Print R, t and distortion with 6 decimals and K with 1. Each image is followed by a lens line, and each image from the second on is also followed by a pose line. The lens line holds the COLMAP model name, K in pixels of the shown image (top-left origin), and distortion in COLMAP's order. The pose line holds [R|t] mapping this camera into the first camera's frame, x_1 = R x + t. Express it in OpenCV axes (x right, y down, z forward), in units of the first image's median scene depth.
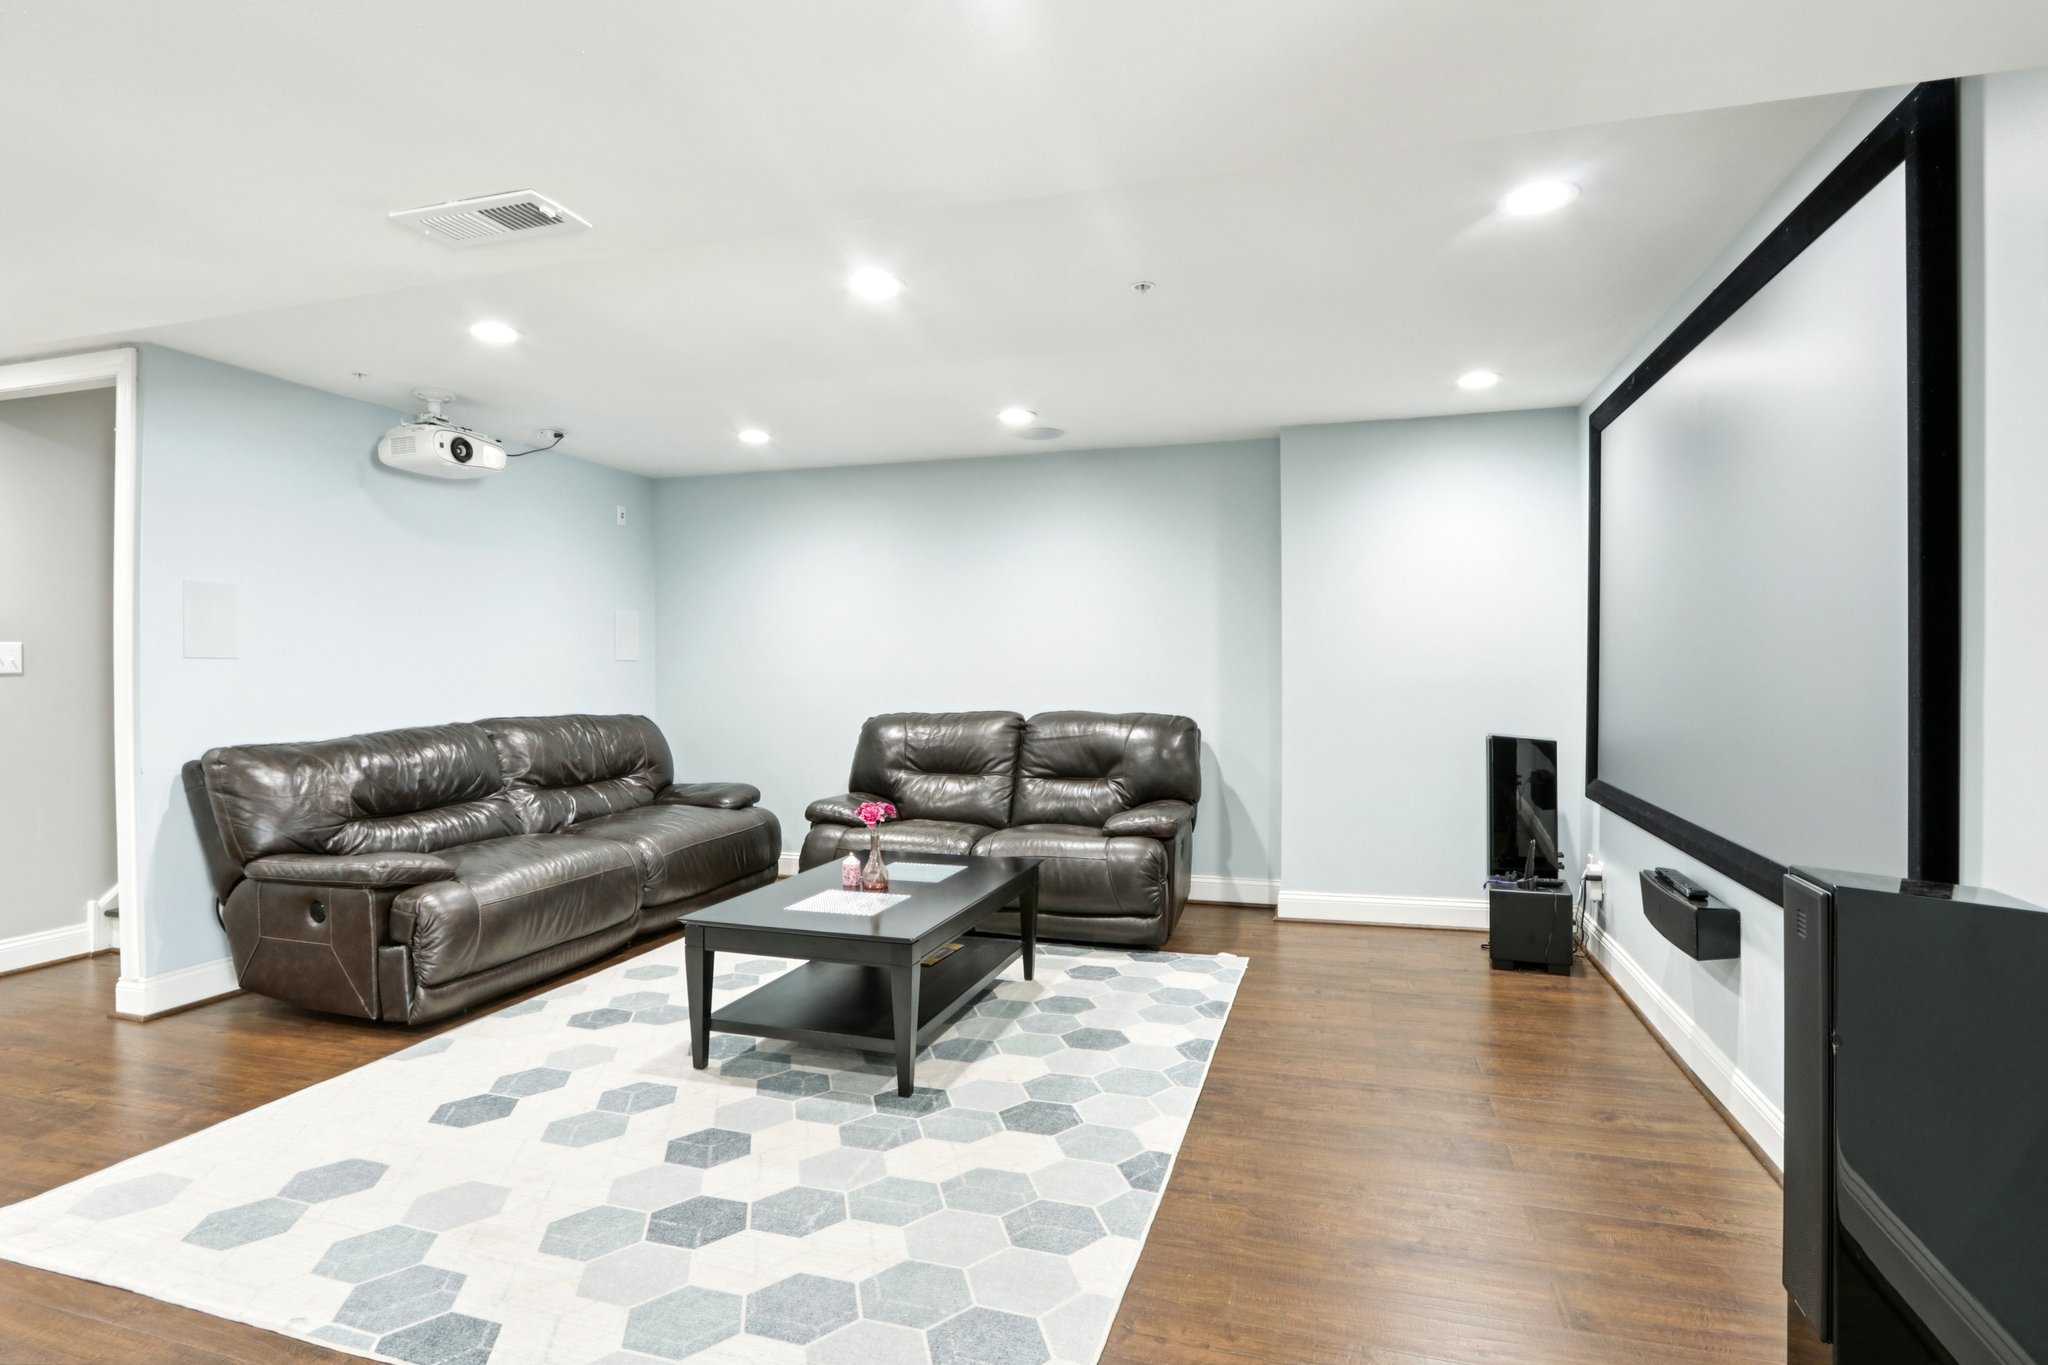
lens RADIAL K [[1067.6, 0, 1015.9], [0, 1067.6, 672.7], [0, 0, 1]] dist [-0.011984, 0.003216]
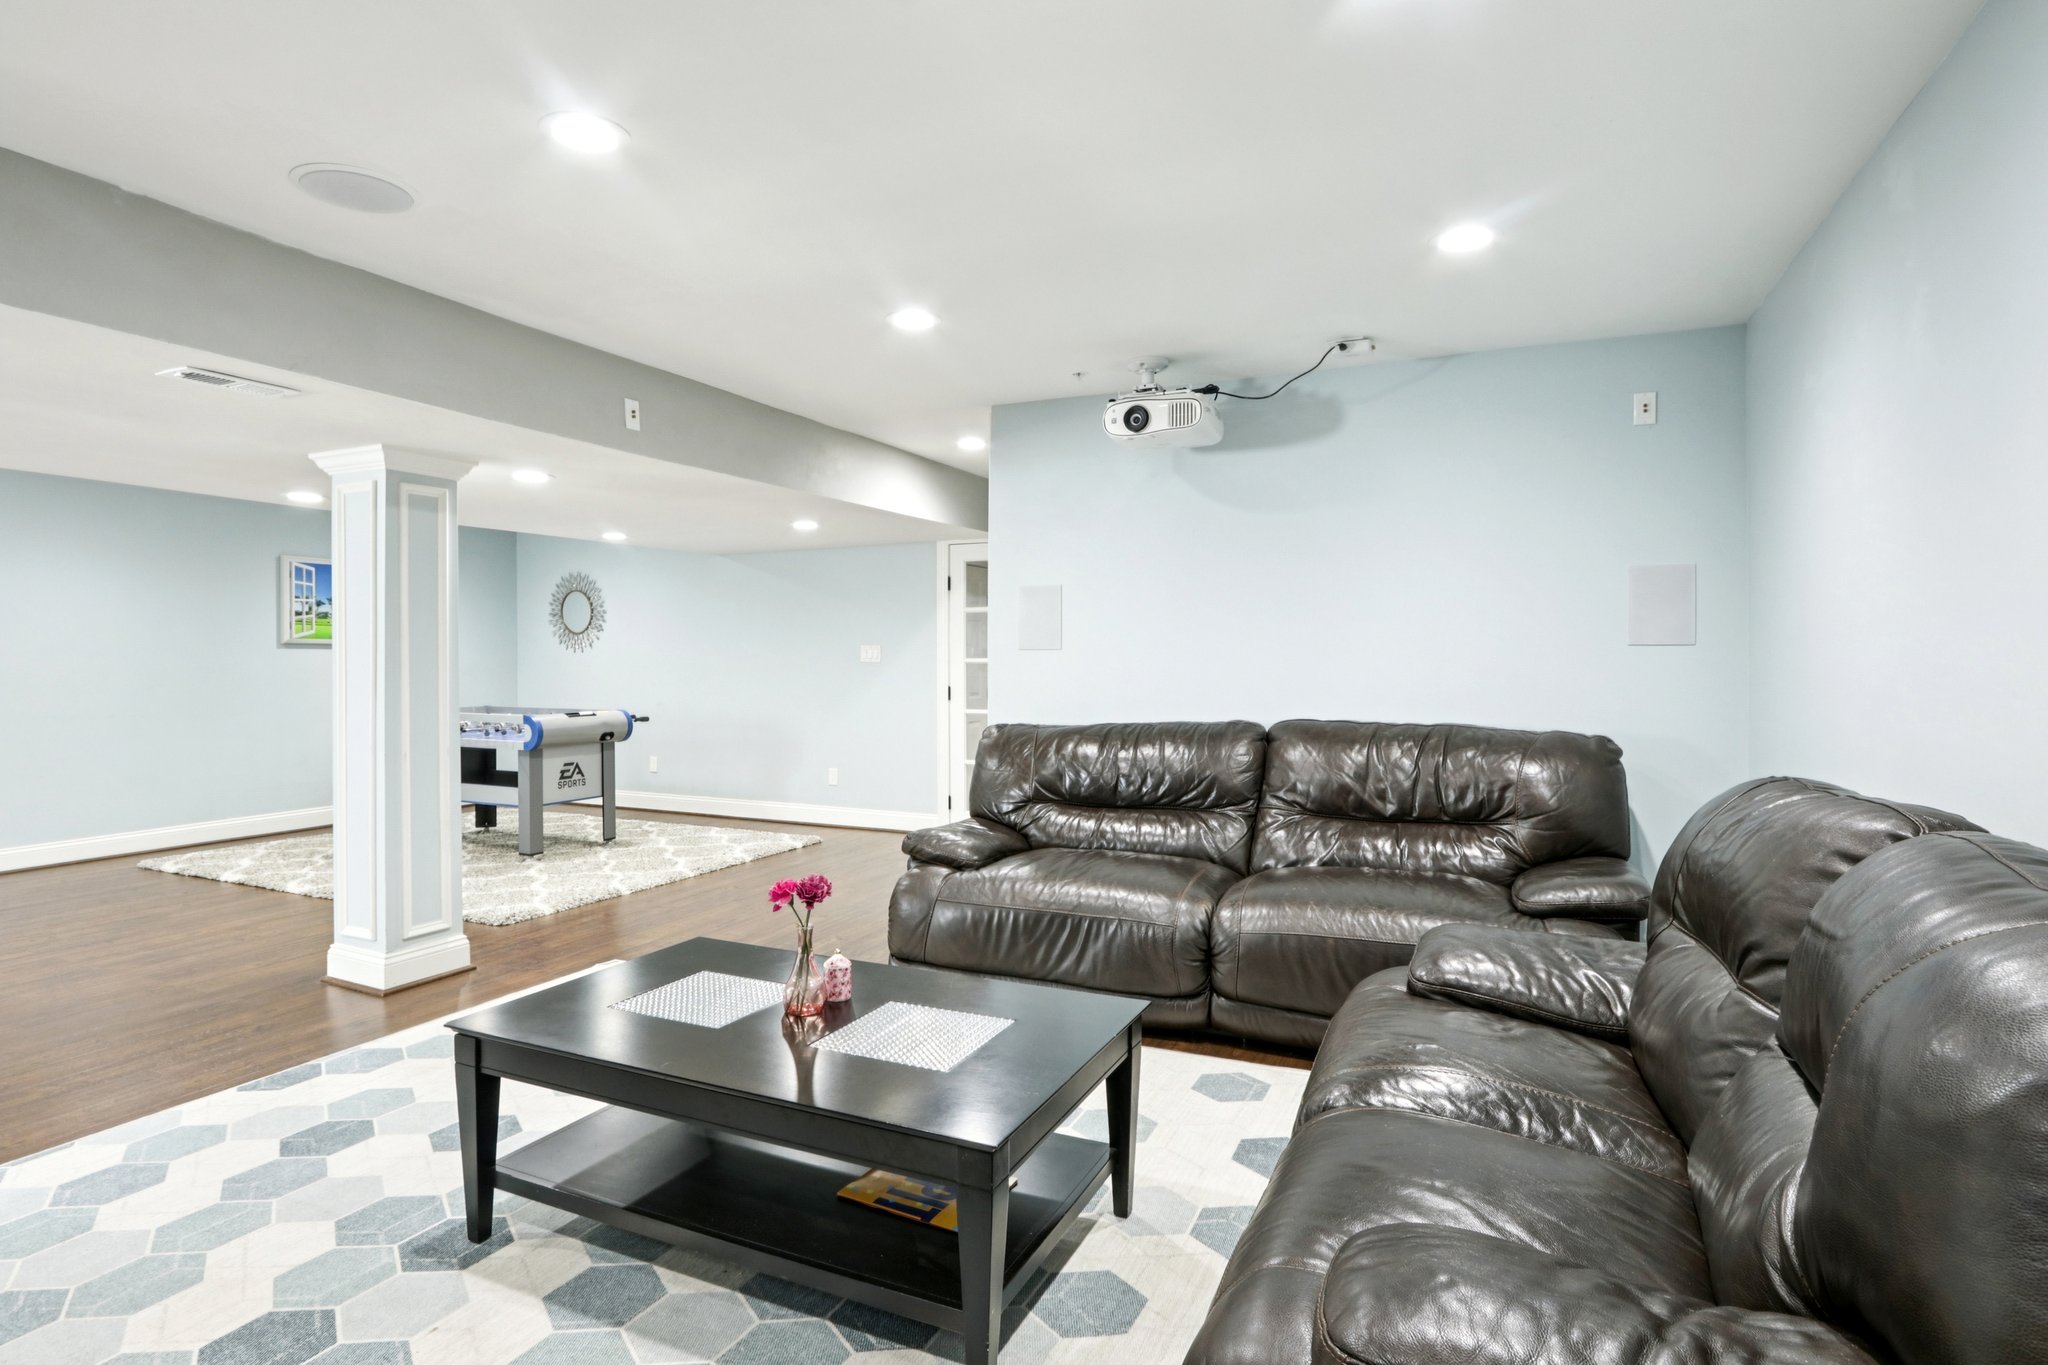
lens RADIAL K [[1067.6, 0, 998.1], [0, 1067.6, 667.1], [0, 0, 1]] dist [-0.011984, 0.003216]
pose [[-0.136406, 0.008424, -0.990617, 0.492230], [-0.003150, 0.999955, 0.008937, -0.006951], [0.990648, 0.004340, -0.136374, 1.248228]]
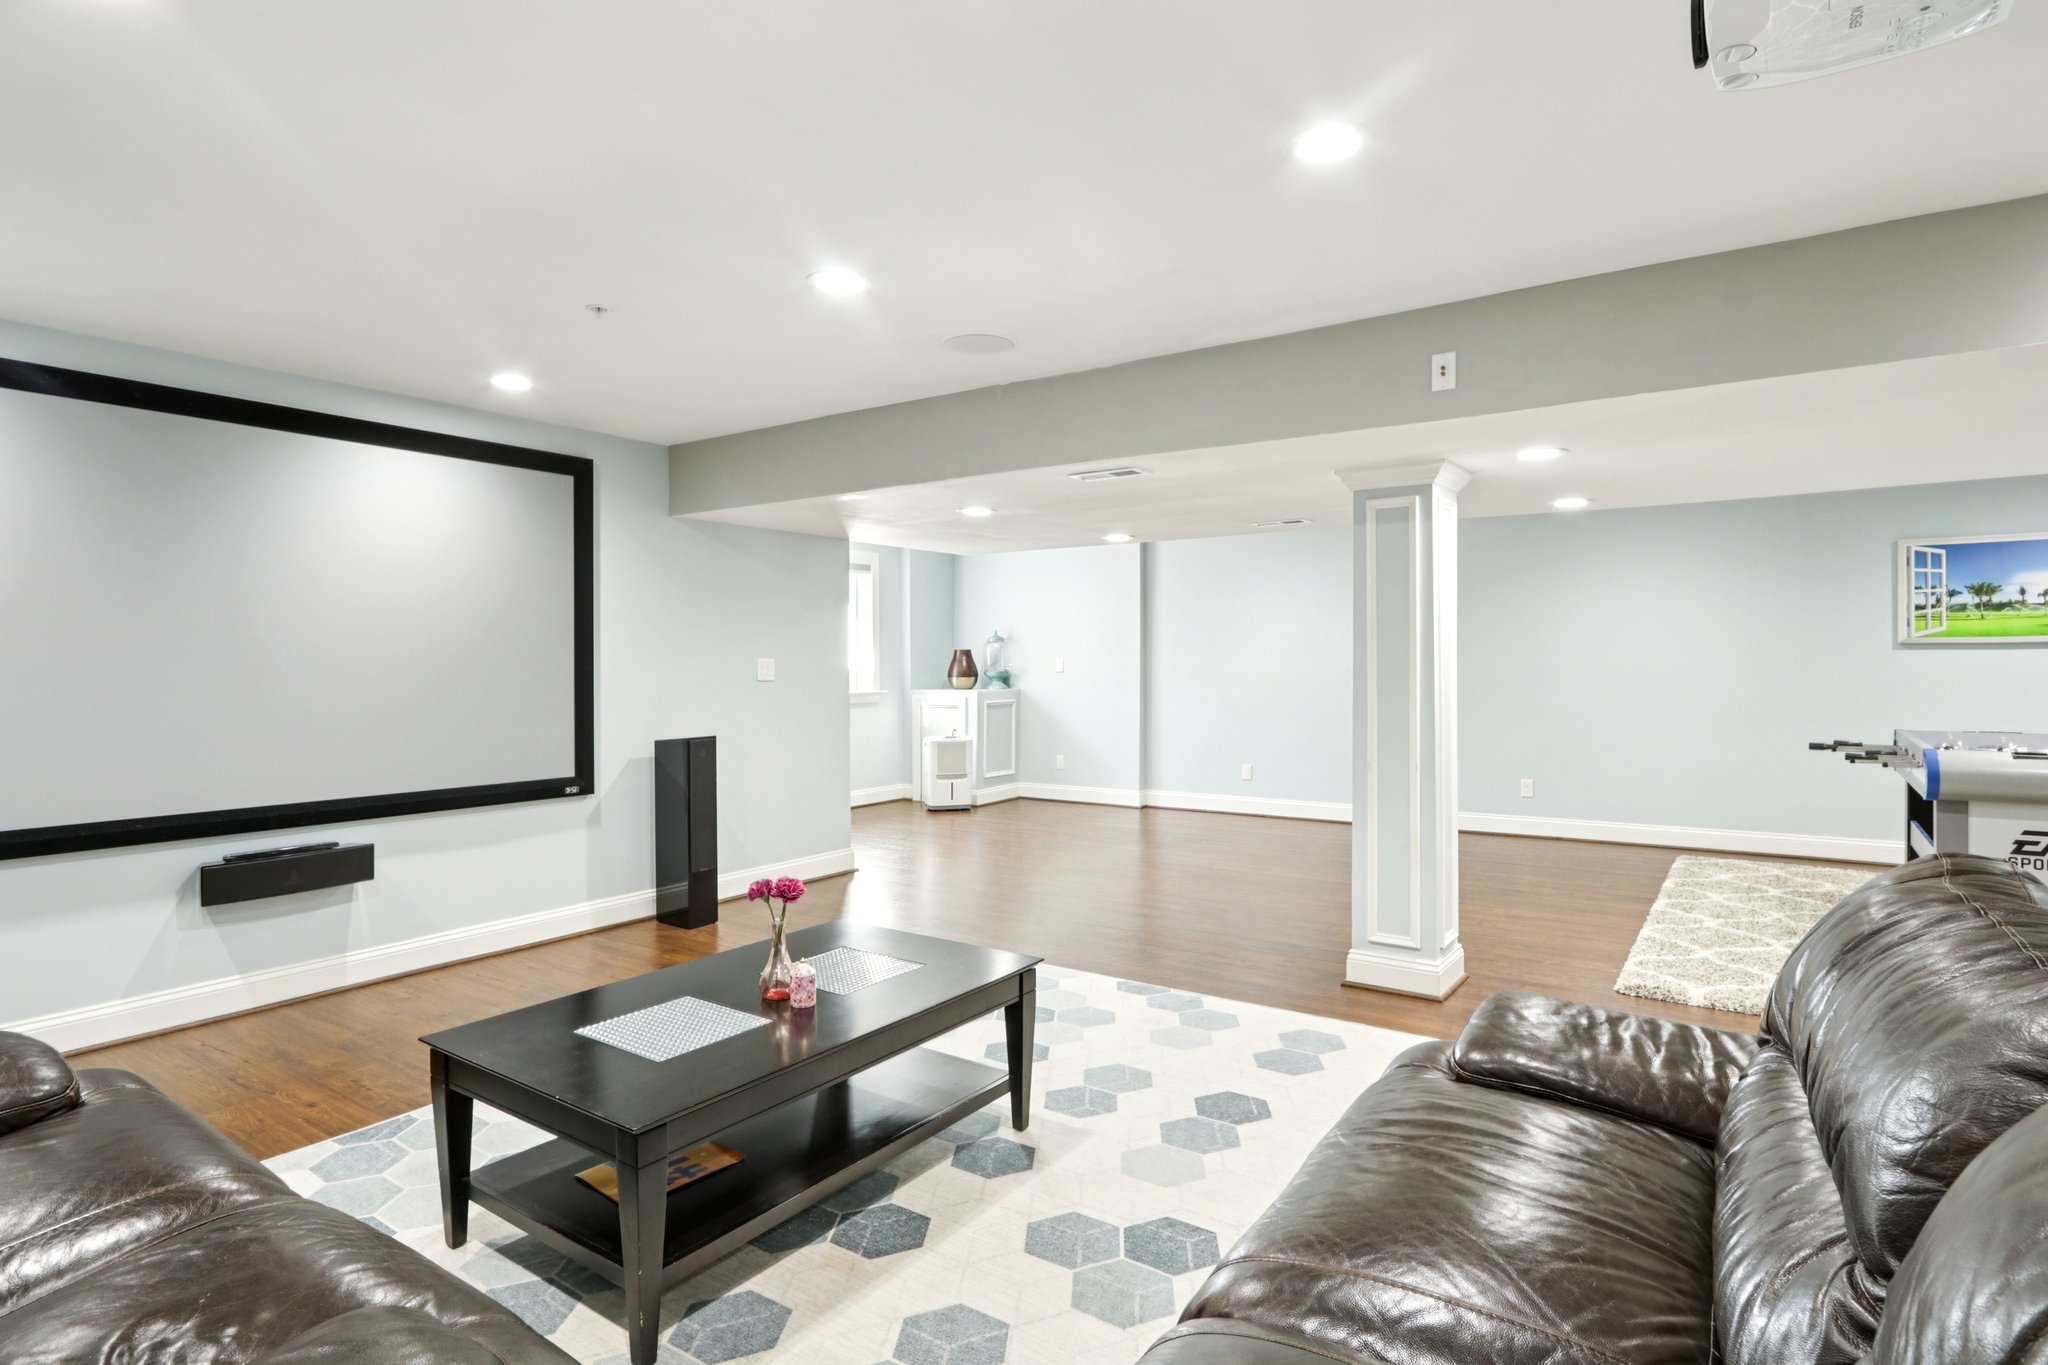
lens RADIAL K [[1067.6, 0, 1021.7], [0, 1067.6, 676.1], [0, 0, 1]] dist [-0.011984, 0.003216]
pose [[-0.956499, 0.000876, 0.291734, -0.511891], [0.007487, 0.999740, 0.021545, -0.025797], [-0.291639, 0.022793, -0.956257, 1.696132]]
